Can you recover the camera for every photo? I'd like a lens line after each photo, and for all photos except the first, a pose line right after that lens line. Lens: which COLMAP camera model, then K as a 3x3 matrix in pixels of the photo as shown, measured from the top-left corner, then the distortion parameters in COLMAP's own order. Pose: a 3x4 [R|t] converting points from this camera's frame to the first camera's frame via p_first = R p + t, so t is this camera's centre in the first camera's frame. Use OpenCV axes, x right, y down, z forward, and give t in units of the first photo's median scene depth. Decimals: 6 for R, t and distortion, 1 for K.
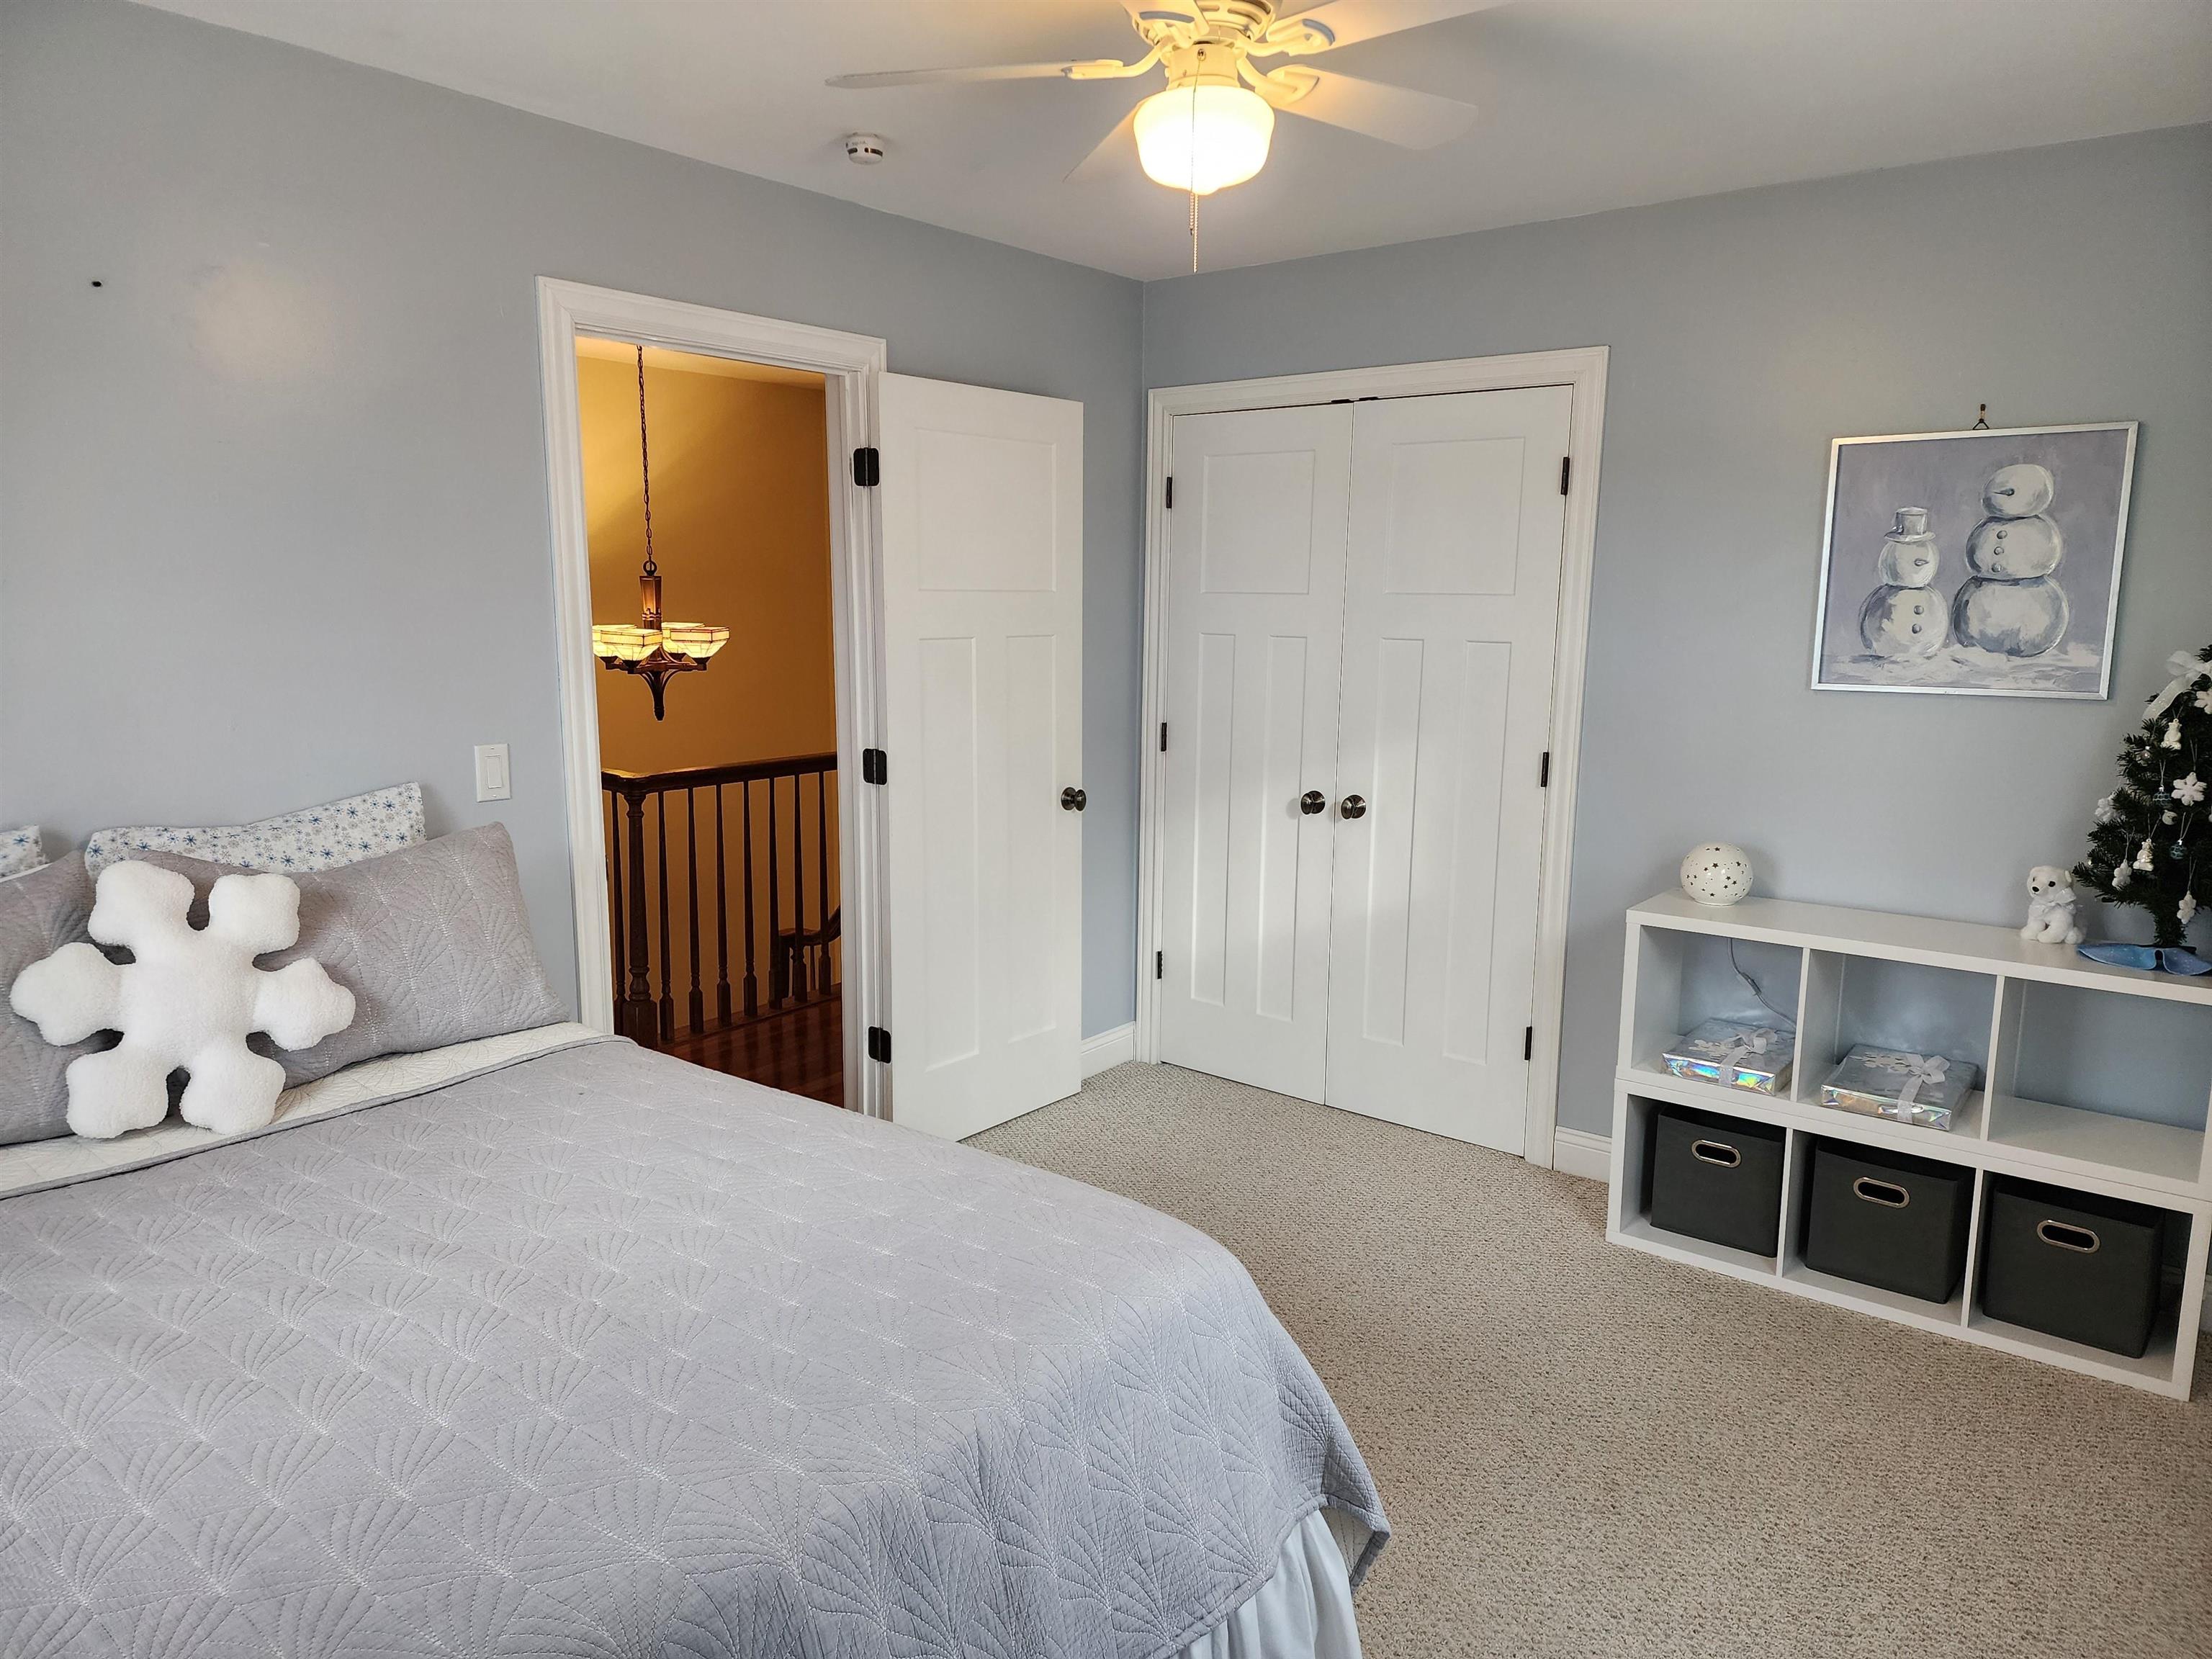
lens RADIAL K [[1480.8, 0, 1105.0], [0, 1480.8, 830.3], [0, 0, 1]] dist [0.006596, 0.003186]
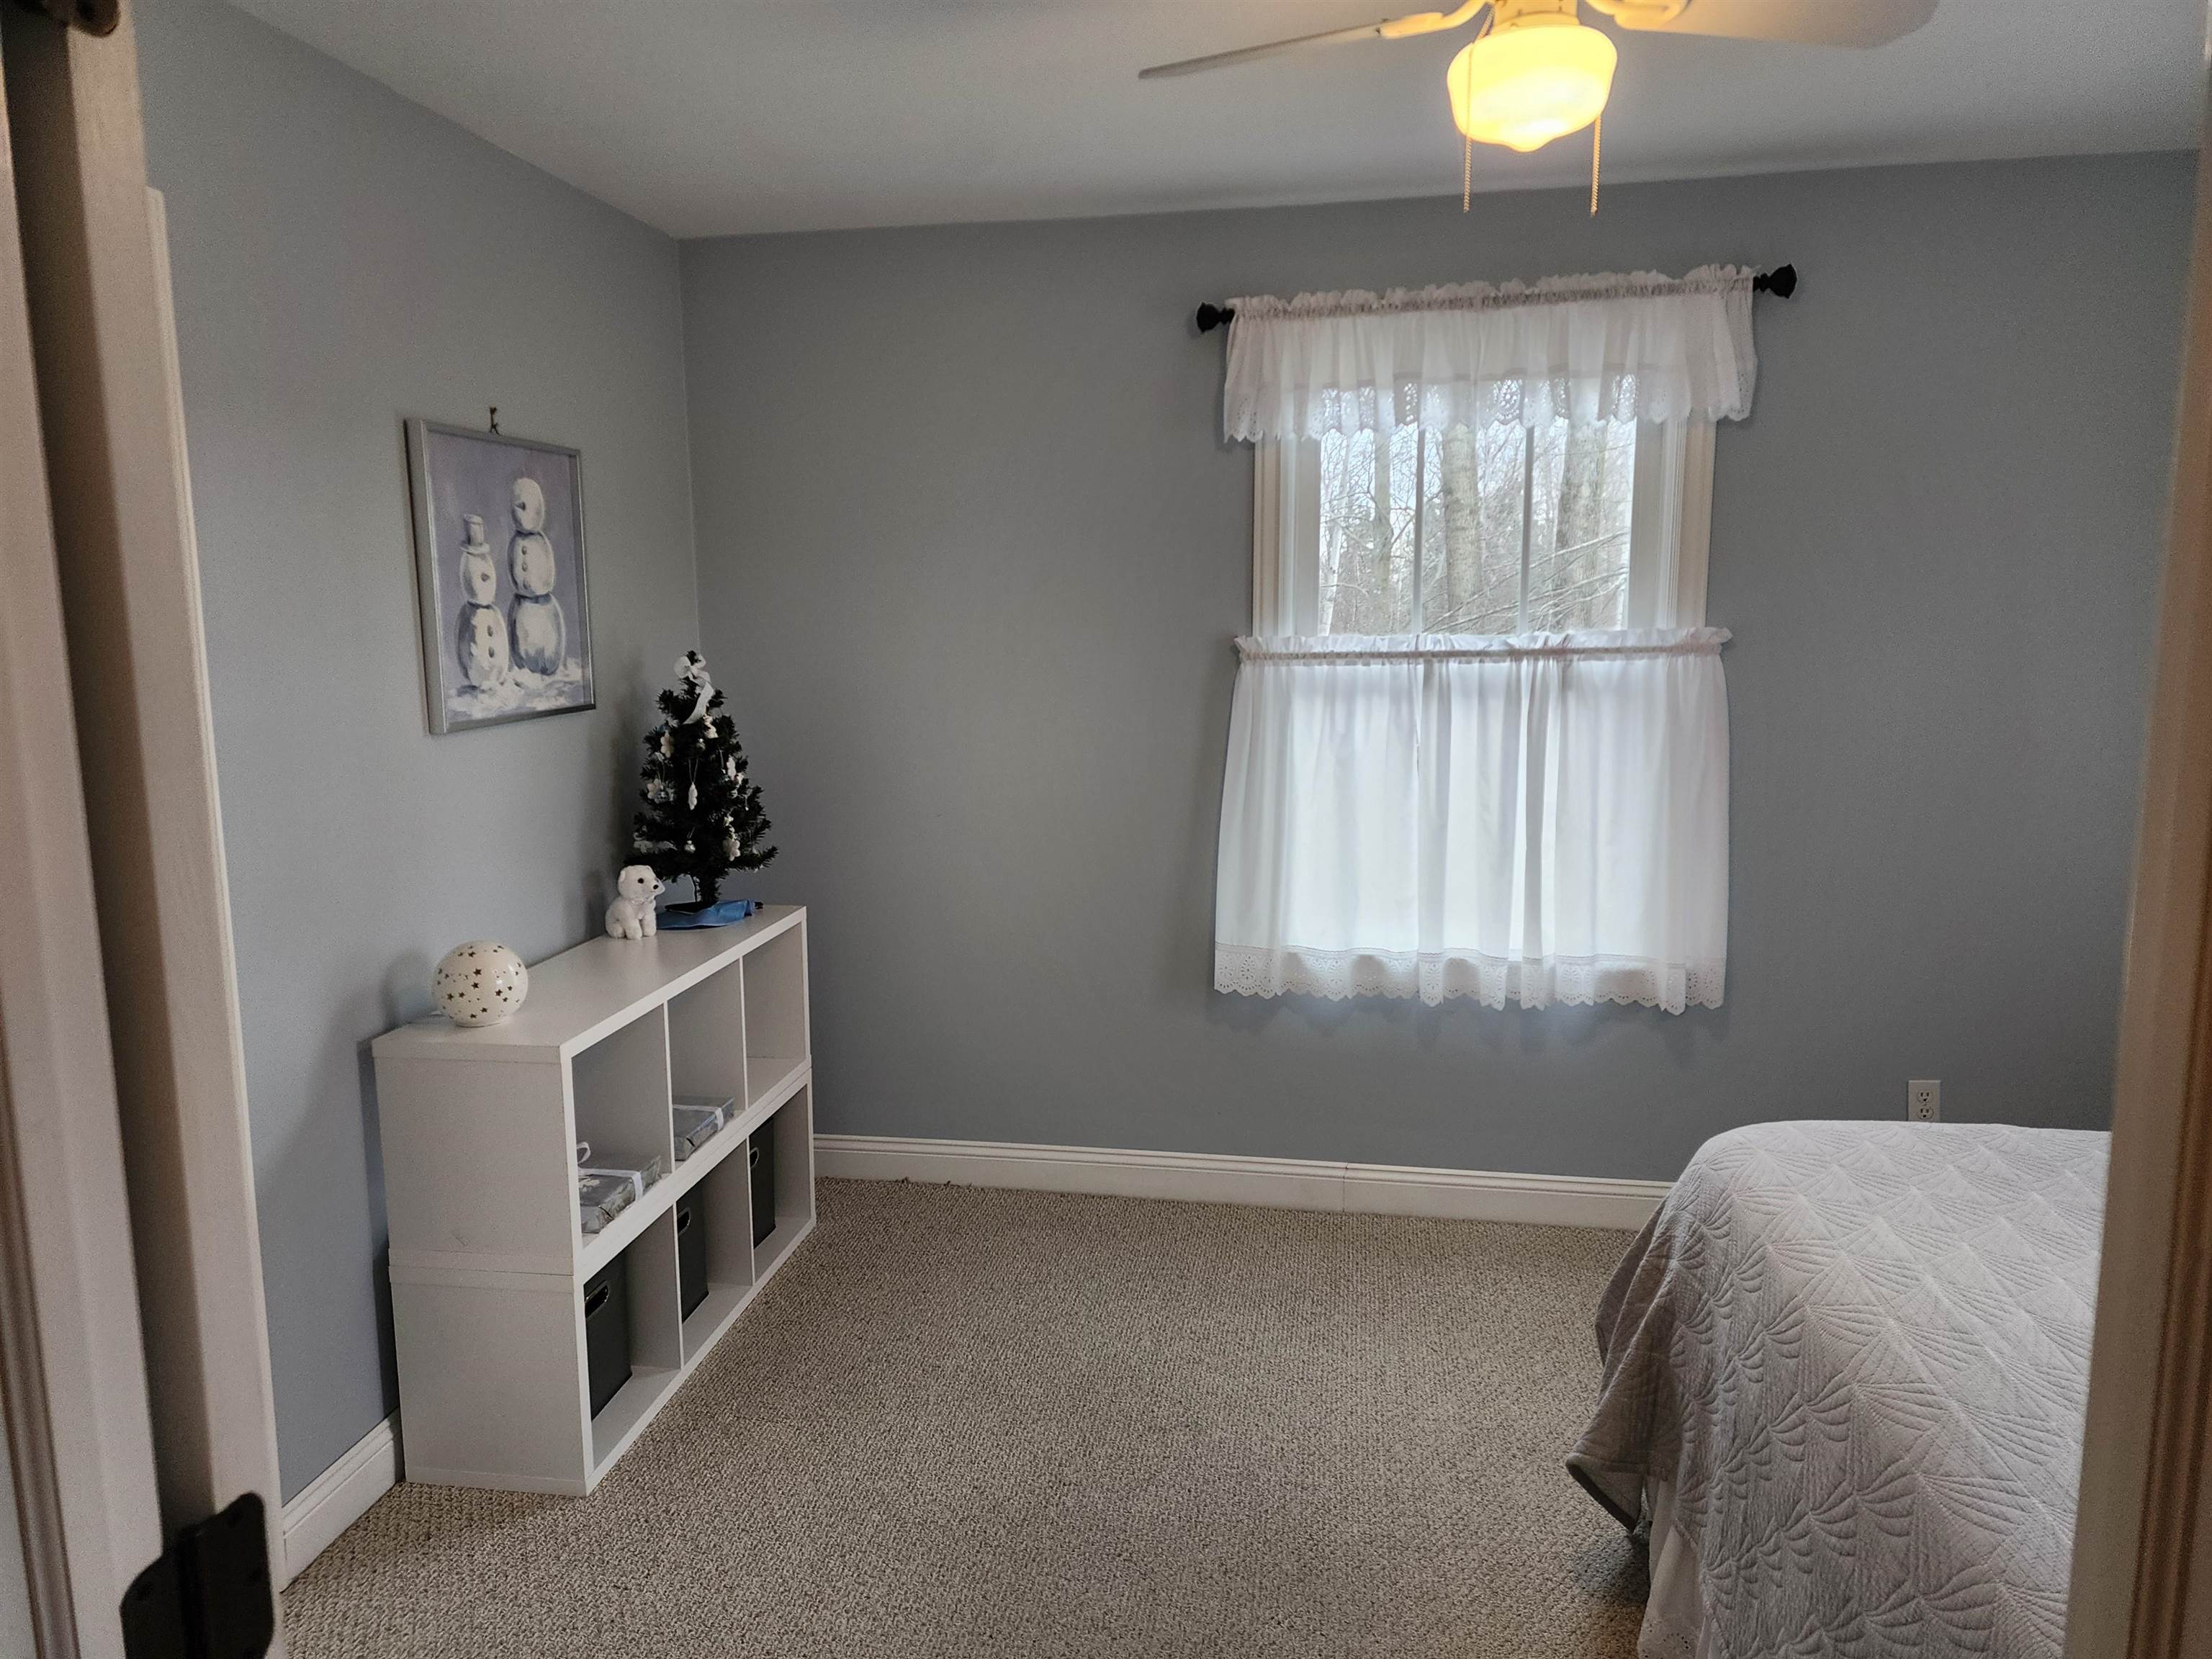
lens RADIAL K [[1480.8, 0, 1103.0], [0, 1480.8, 821.5], [0, 0, 1]] dist [0.006596, 0.003186]
pose [[-0.481062, -0.132897, 0.866555, -0.419442], [0.144233, 0.962977, 0.227754, -0.191862], [-0.864741, 0.234549, -0.444084, 1.127658]]
